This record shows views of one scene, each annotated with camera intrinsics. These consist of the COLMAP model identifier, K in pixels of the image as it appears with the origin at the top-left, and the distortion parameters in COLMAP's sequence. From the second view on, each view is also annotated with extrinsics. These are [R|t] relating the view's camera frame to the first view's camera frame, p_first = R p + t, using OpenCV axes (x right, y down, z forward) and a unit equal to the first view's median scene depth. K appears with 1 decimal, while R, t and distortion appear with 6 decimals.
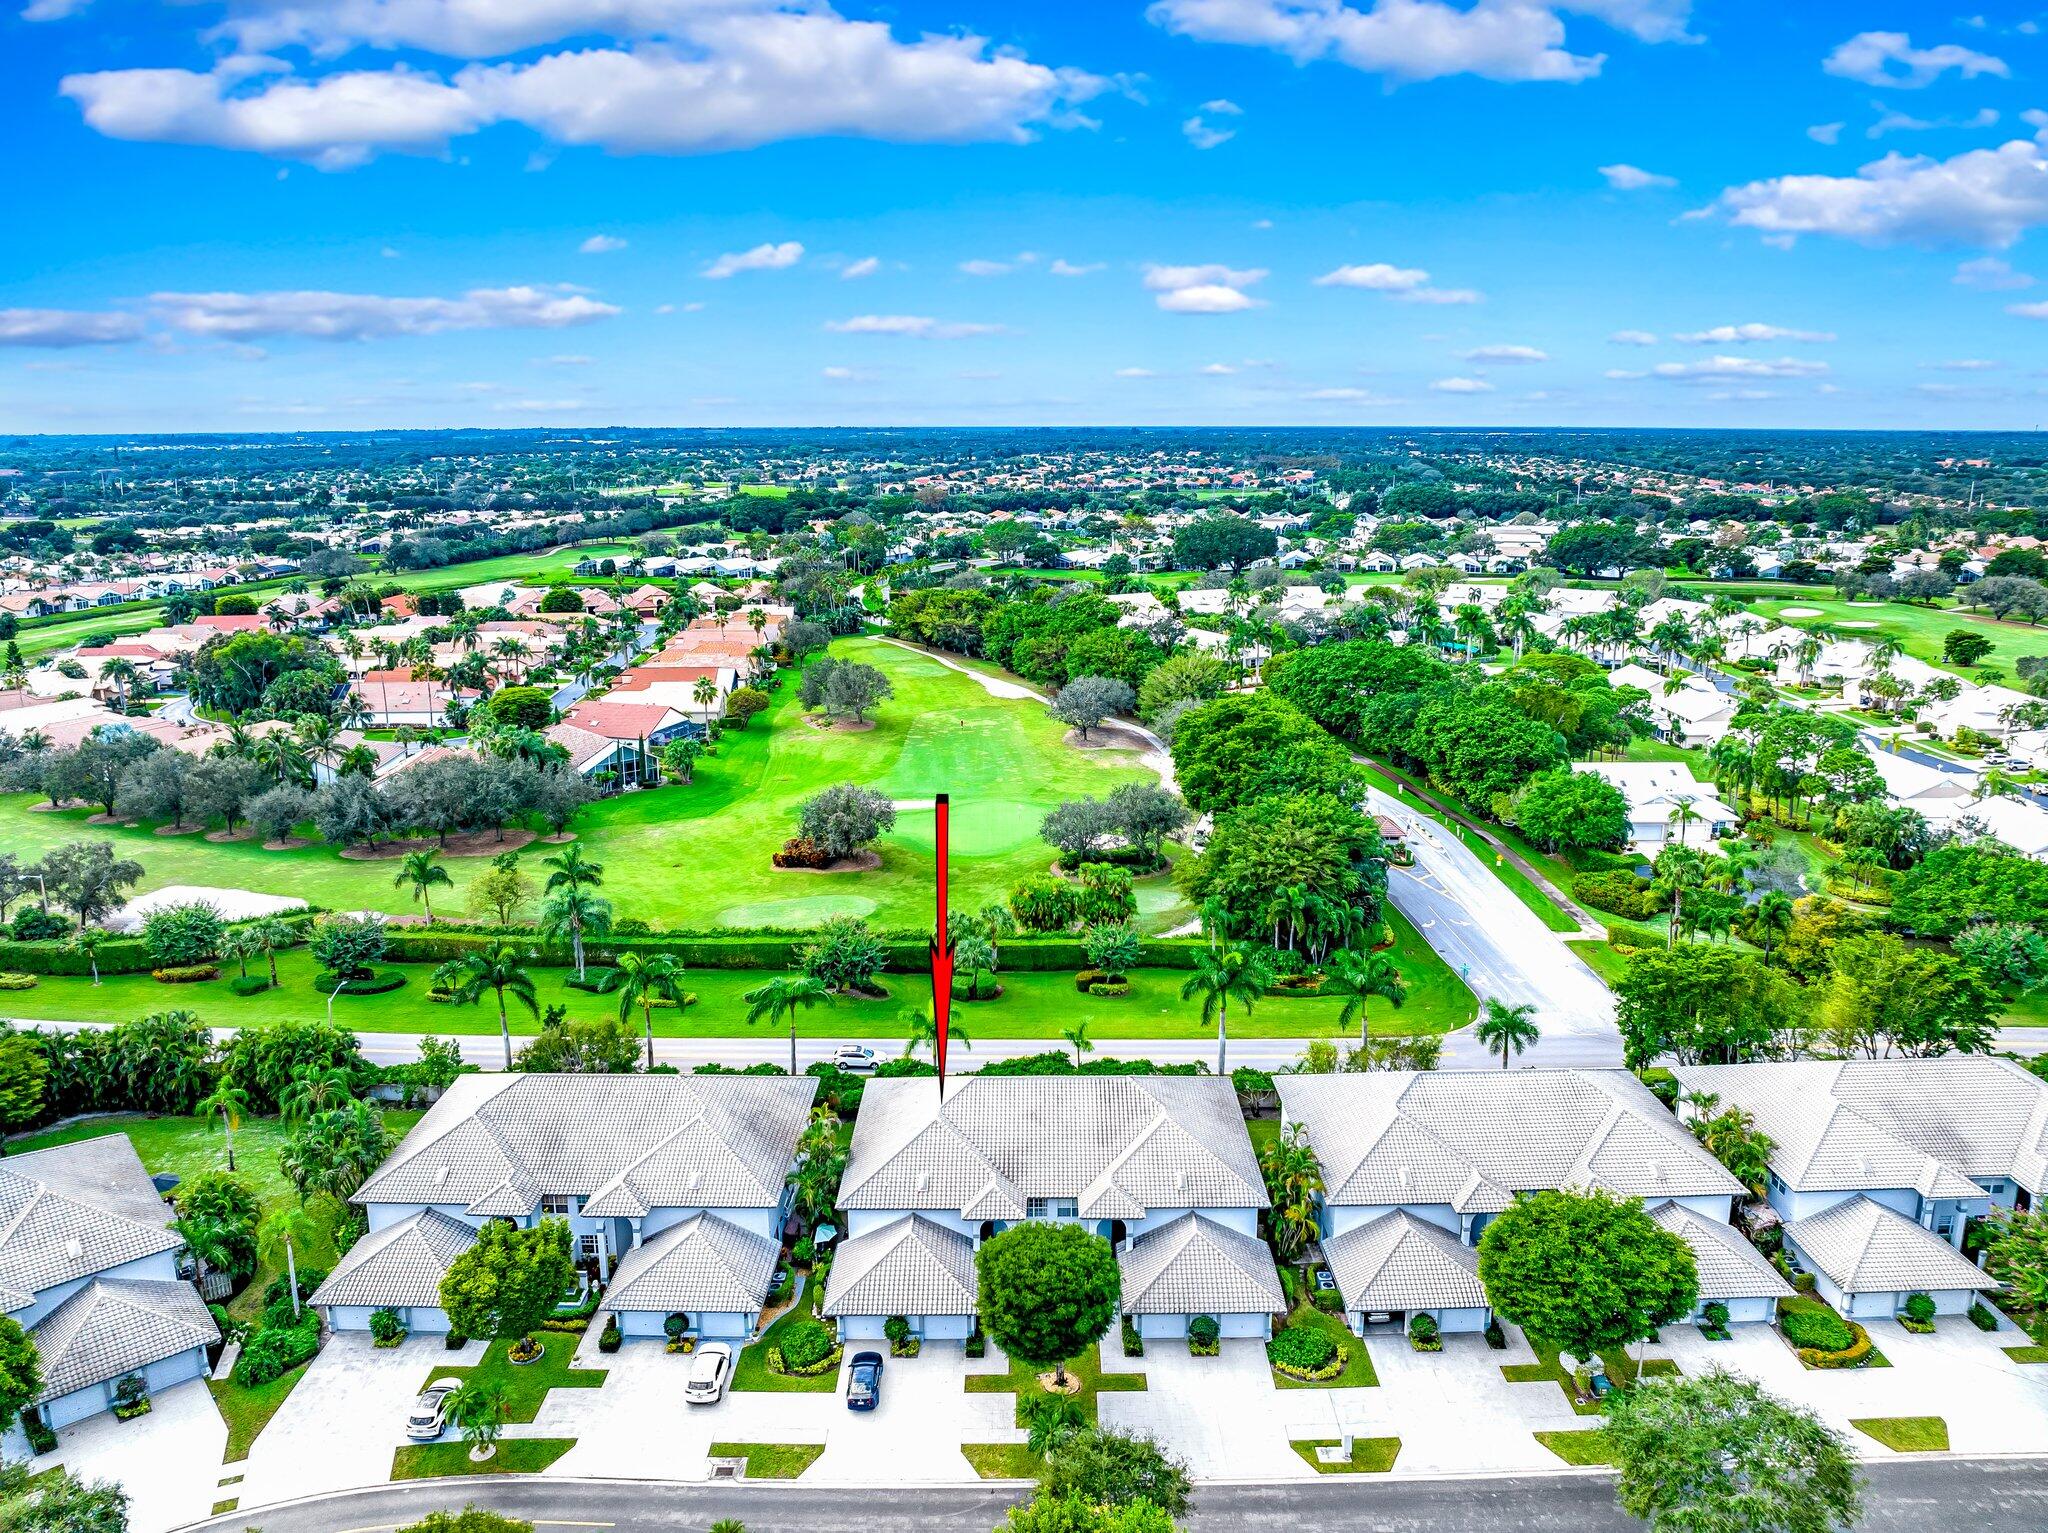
lens RADIAL K [[1418.9, 0, 1024.0], [0, 1418.9, 766.5], [0, 0, 1]] dist [0.001248, 0.004872]
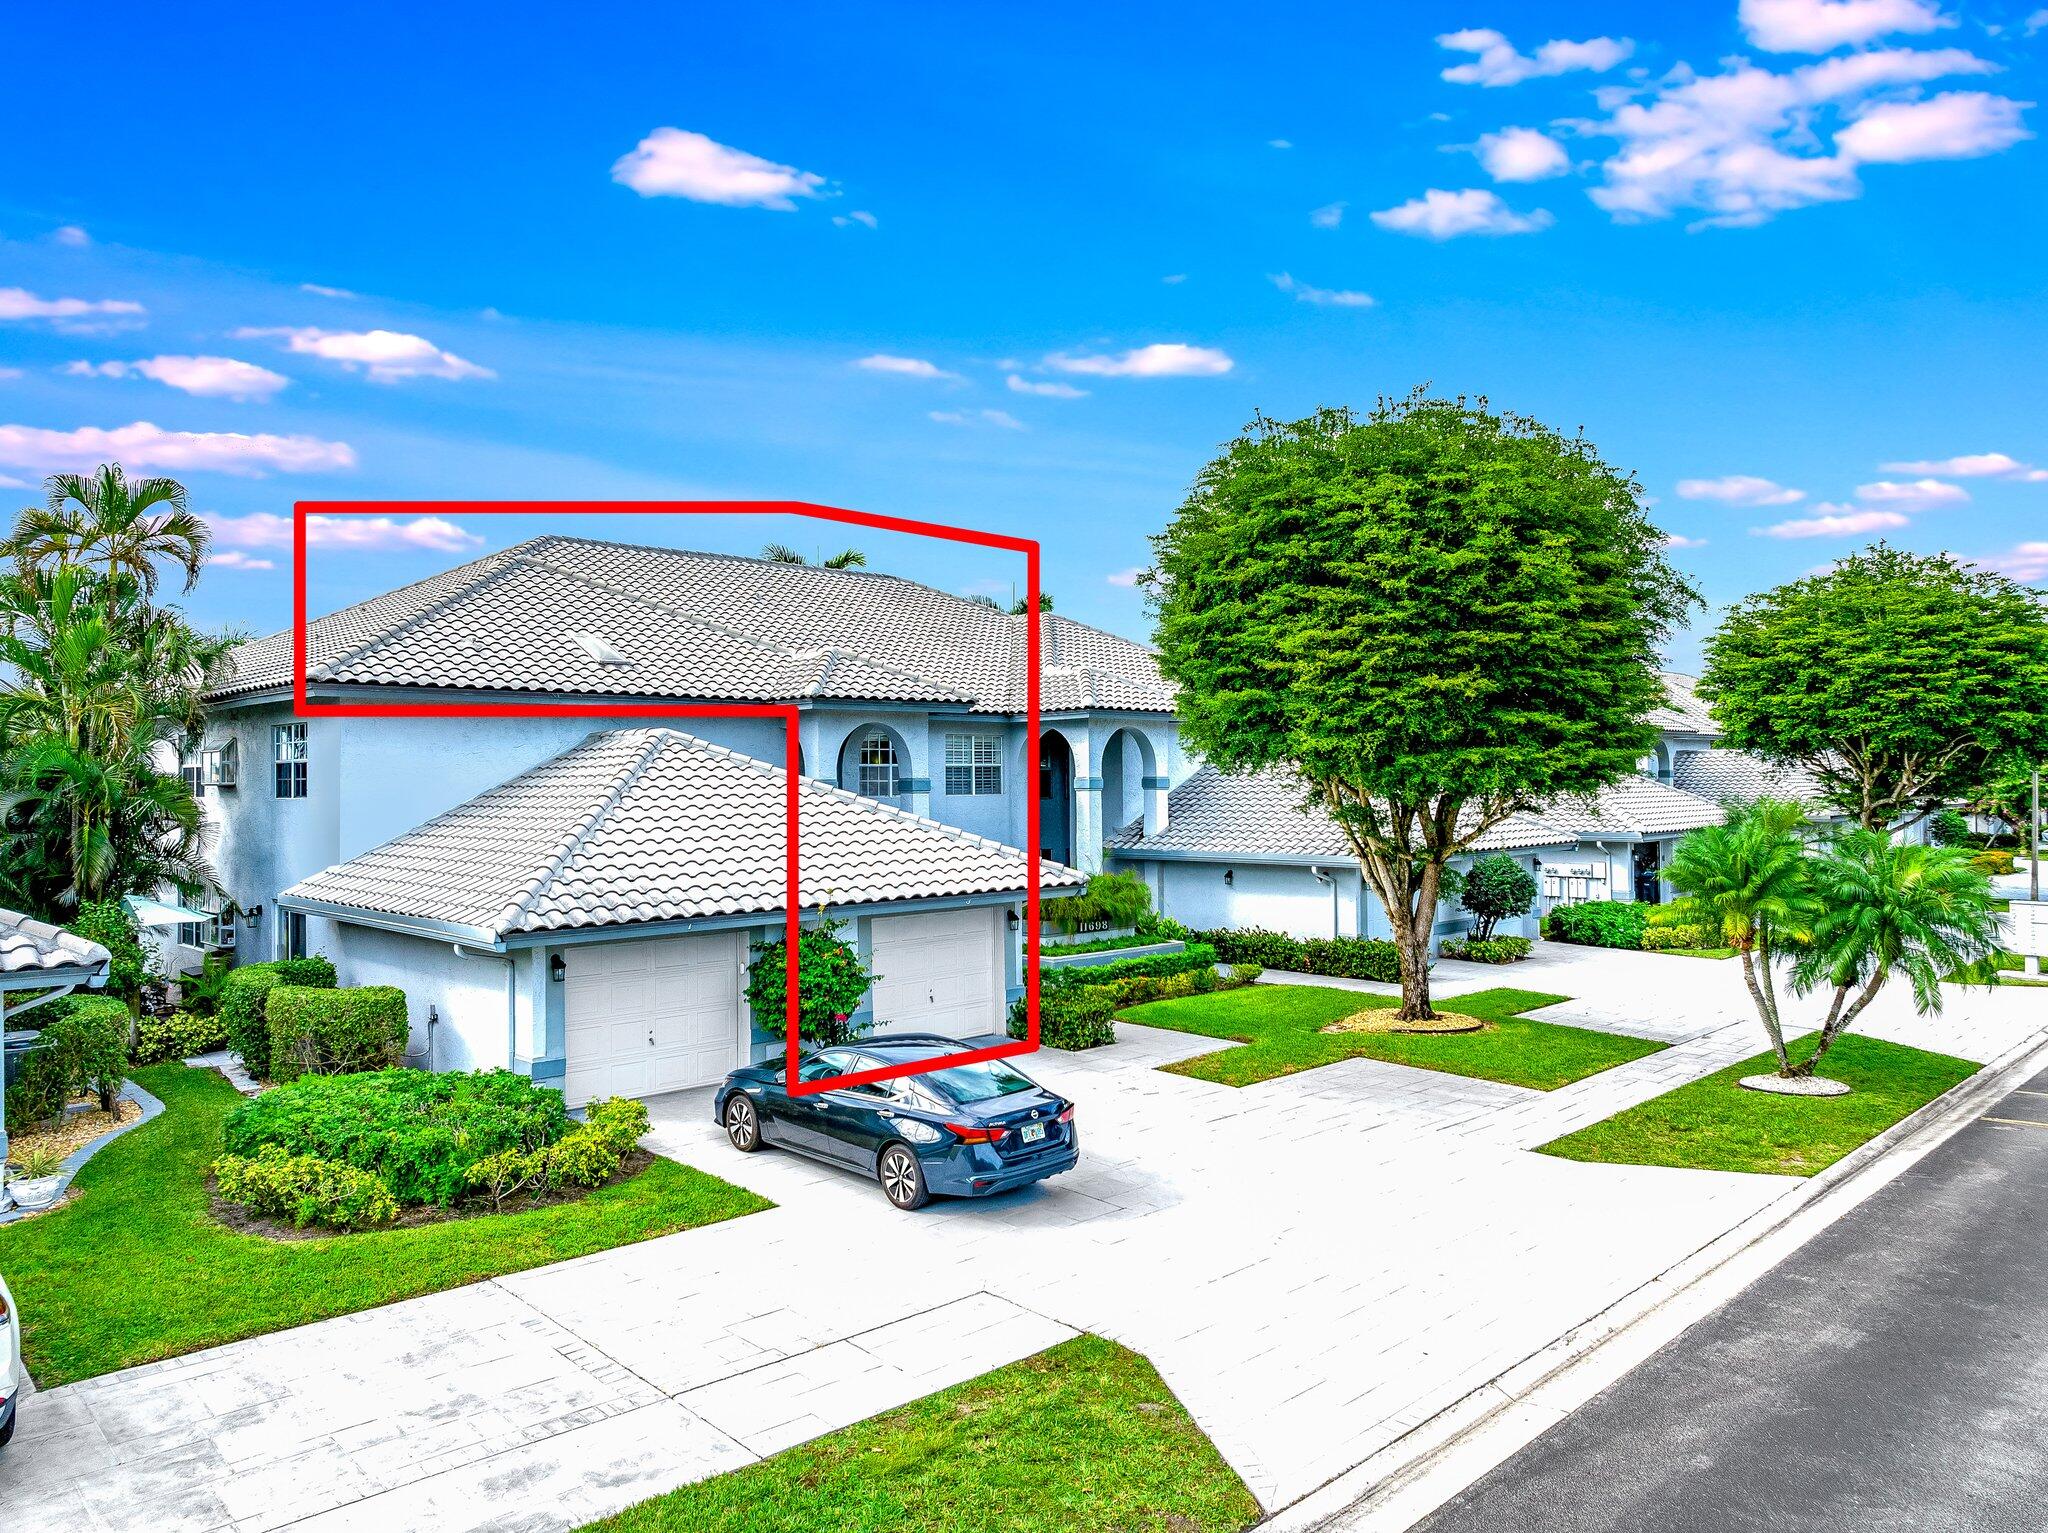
lens RADIAL K [[1418.9, 0, 1024.0], [0, 1418.9, 766.5], [0, 0, 1]] dist [0.001248, 0.004872]
pose [[0.704404, 0.003216, 0.709792, -0.249480], [0.157205, 0.974449, -0.160427, 0.449019], [-0.692172, 0.224588, 0.685900, 0.903358]]
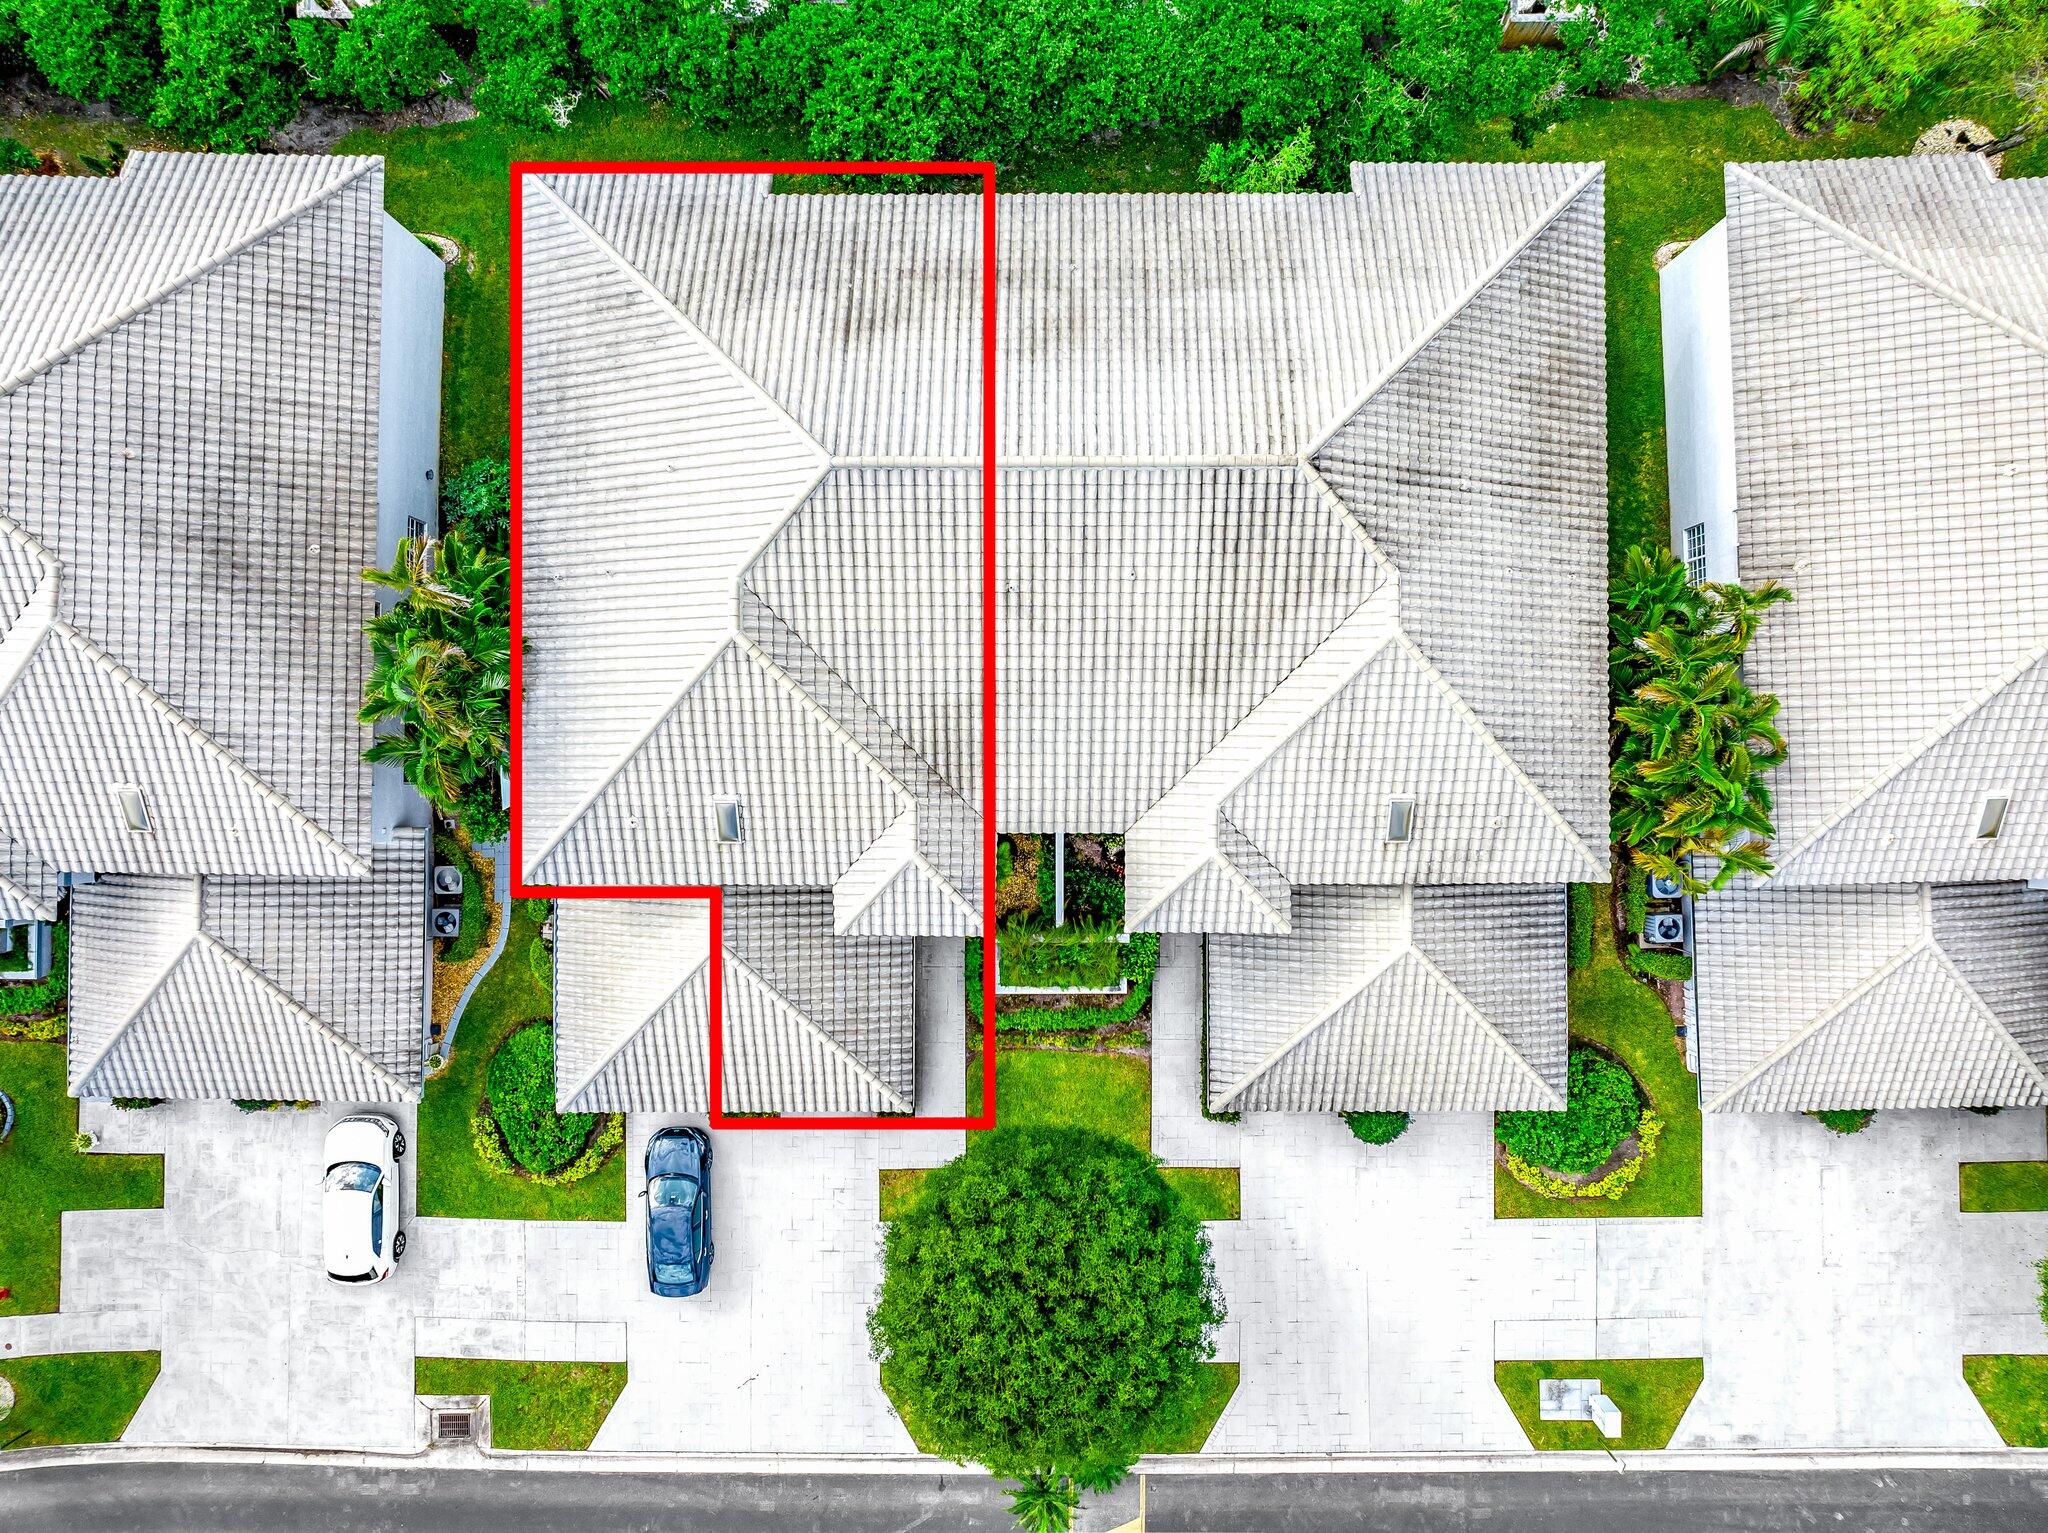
lens RADIAL K [[1418.9, 0, 1024.0], [0, 1418.9, 766.5], [0, 0, 1]] dist [0.001248, 0.004872]
pose [[0.999942, -0.010707, -0.001134, 0.013415], [0.003723, 0.245012, 0.969513, -0.098606], [-0.010103, -0.969461, 0.245037, 1.097858]]
